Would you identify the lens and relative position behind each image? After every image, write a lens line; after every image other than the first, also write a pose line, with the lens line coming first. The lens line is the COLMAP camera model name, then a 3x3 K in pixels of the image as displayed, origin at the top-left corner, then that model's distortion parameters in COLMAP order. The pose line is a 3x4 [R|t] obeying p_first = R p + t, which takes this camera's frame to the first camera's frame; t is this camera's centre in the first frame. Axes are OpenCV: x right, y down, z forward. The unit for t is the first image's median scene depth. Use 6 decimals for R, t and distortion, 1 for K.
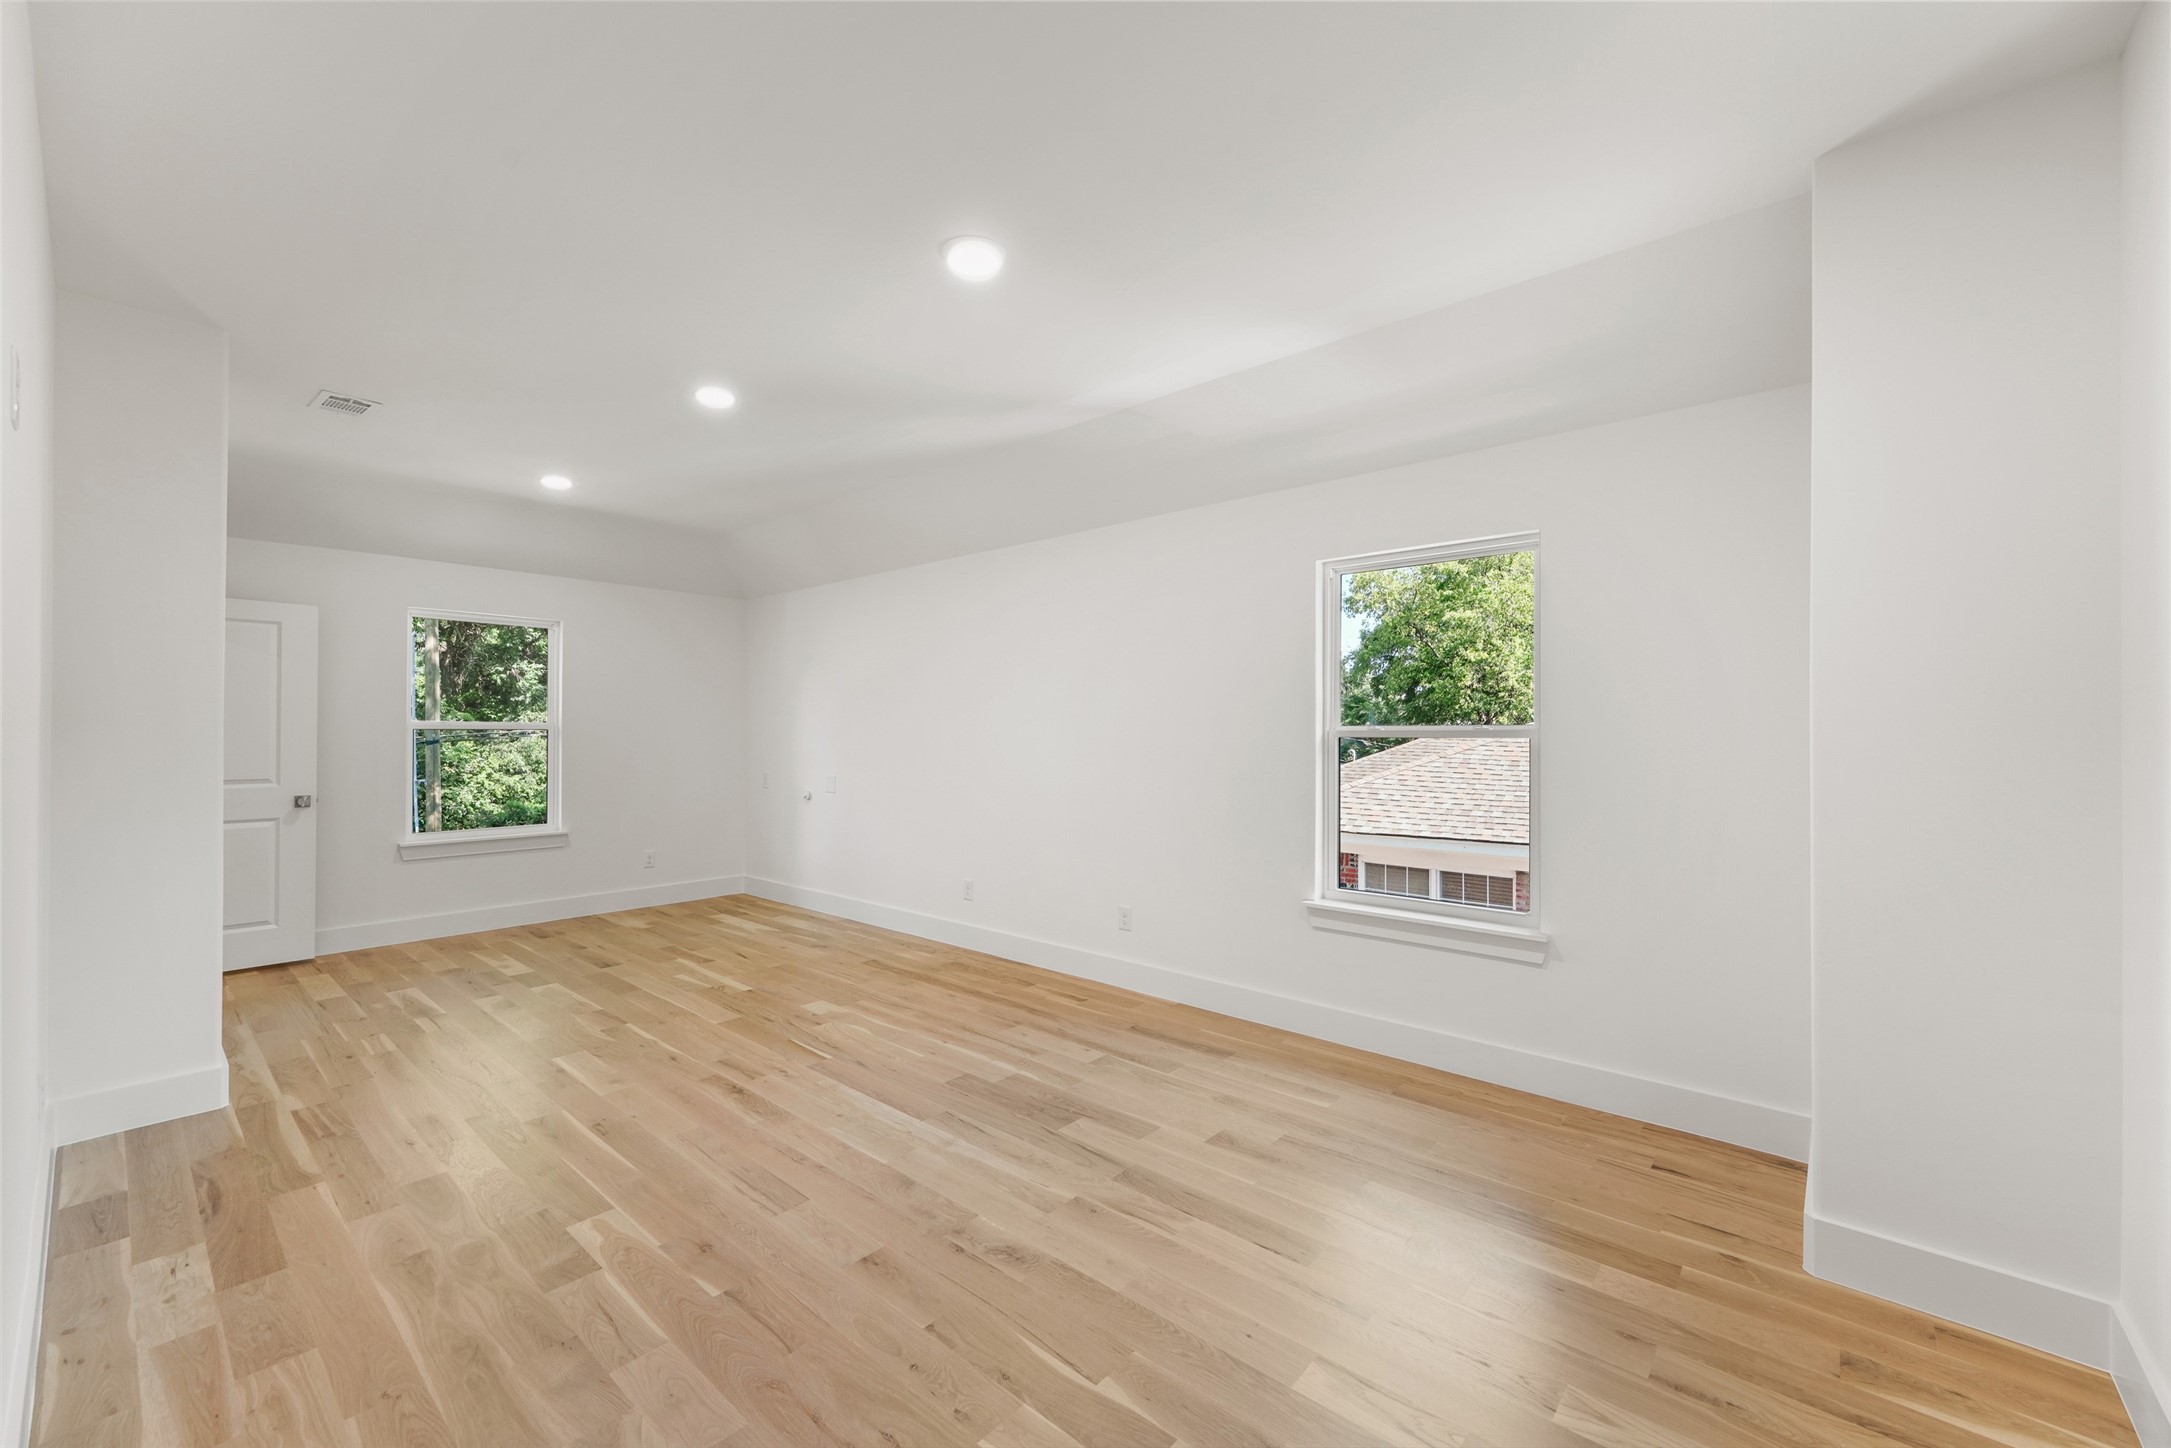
lens RADIAL K [[858.3, 0, 1069.5], [0, 858.3, 731.0], [0, 0, 1]] dist [0.001885, -0.000527]
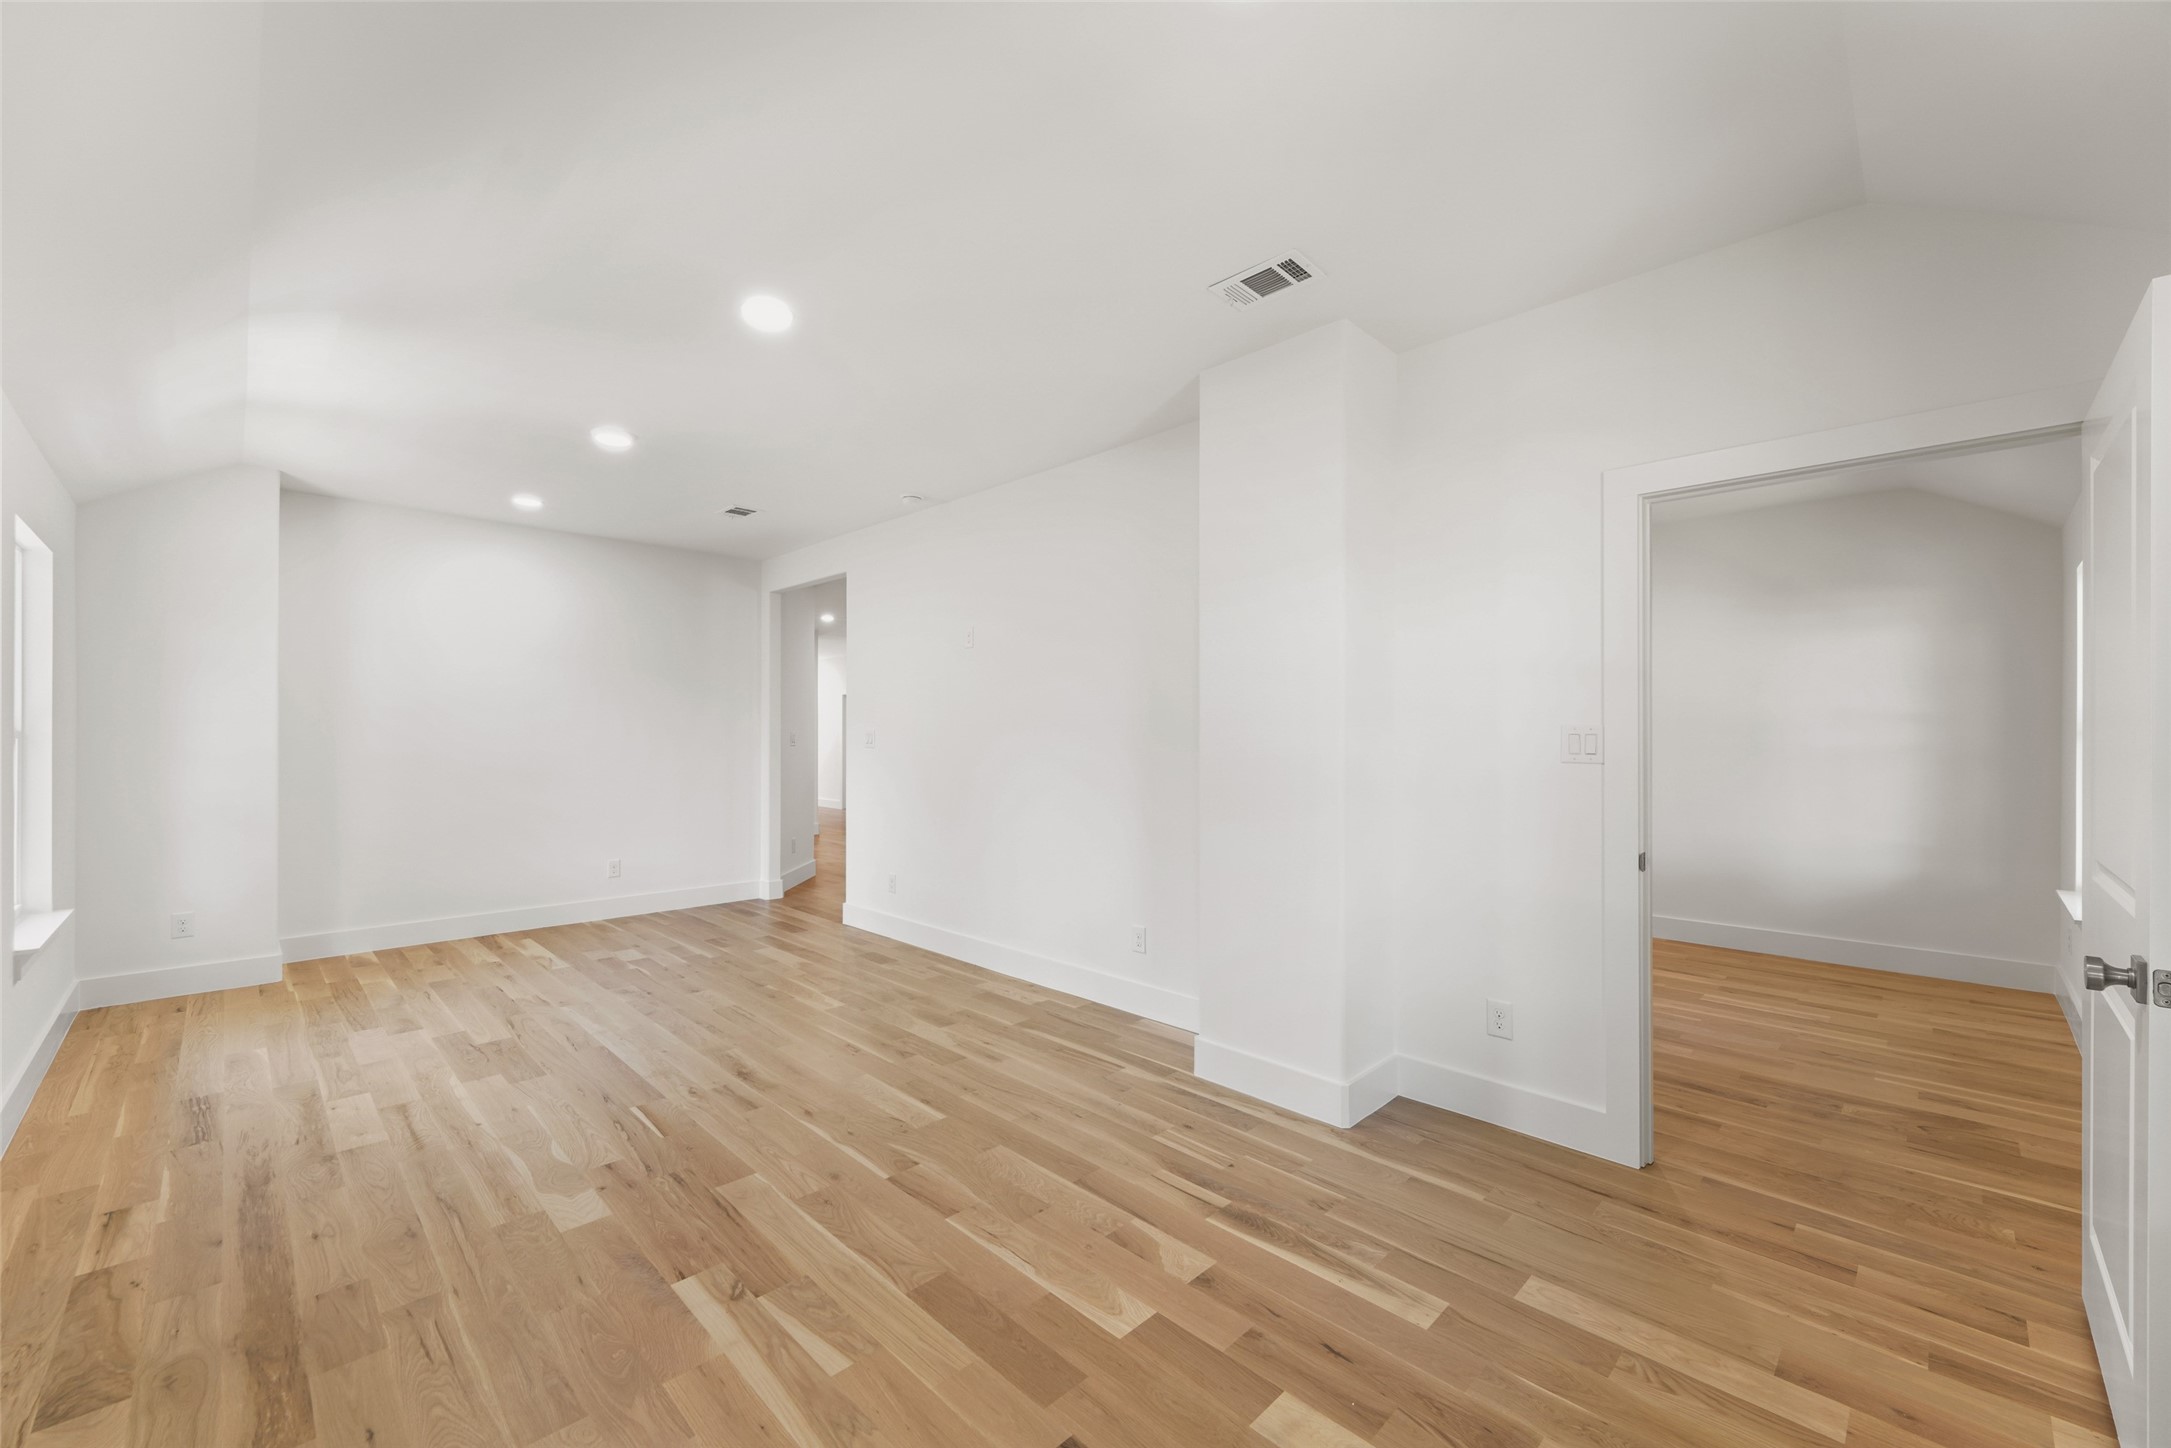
lens RADIAL K [[858.3, 0, 1069.5], [0, 858.3, 731.0], [0, 0, 1]] dist [0.001885, -0.000527]
pose [[-0.997702, -0.002177, 0.067720, -0.778796], [-0.002593, 0.999978, -0.006057, 0.000890], [-0.067706, -0.006218, -0.997686, 1.841302]]
